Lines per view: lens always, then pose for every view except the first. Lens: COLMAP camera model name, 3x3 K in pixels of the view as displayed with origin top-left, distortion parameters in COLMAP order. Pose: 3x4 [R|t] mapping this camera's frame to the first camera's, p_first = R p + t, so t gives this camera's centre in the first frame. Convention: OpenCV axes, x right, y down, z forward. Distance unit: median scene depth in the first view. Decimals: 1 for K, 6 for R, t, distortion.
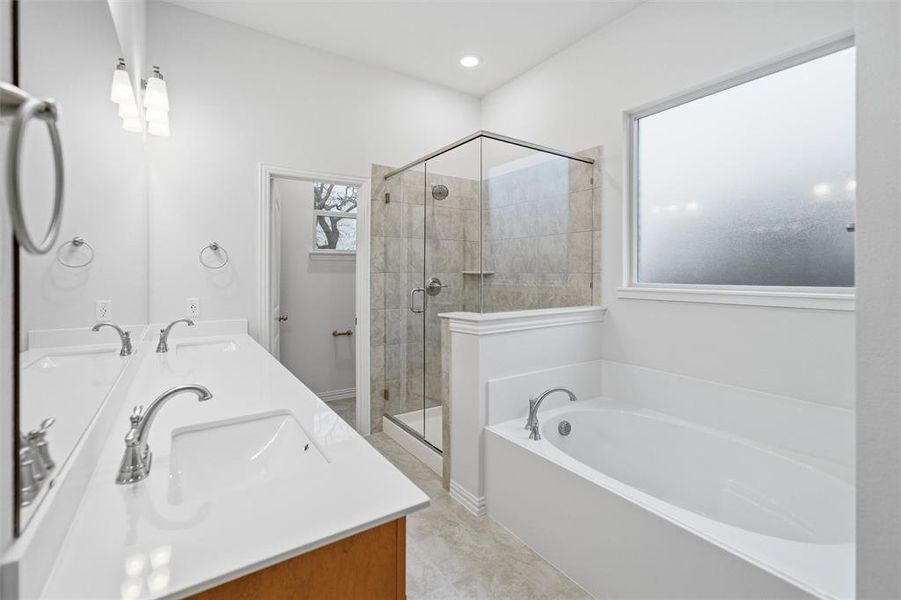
lens RADIAL K [[386.2, 0, 489.2], [0, 386.2, 274.4], [0, 0, 1]] dist [-0.012715, 0.006909]
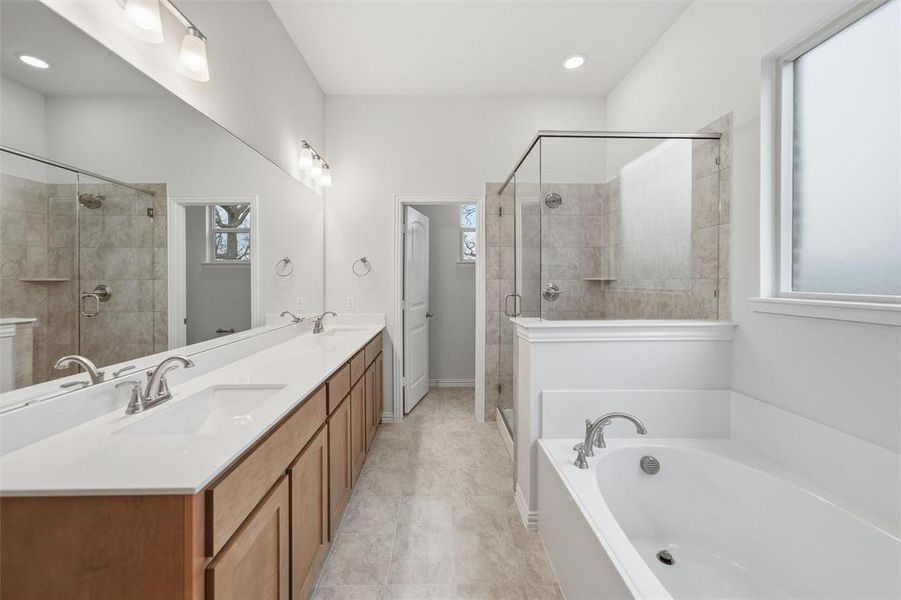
lens RADIAL K [[343.7, 0, 443.0], [0, 343.7, 281.4], [0, 0, 1]] dist [-0.001411, 0.001212]
pose [[0.838946, 0.000831, -0.544215, 0.172455], [-0.000179, 0.999999, 0.001251, 0.001920], [0.544215, -0.000952, 0.838945, 0.105073]]
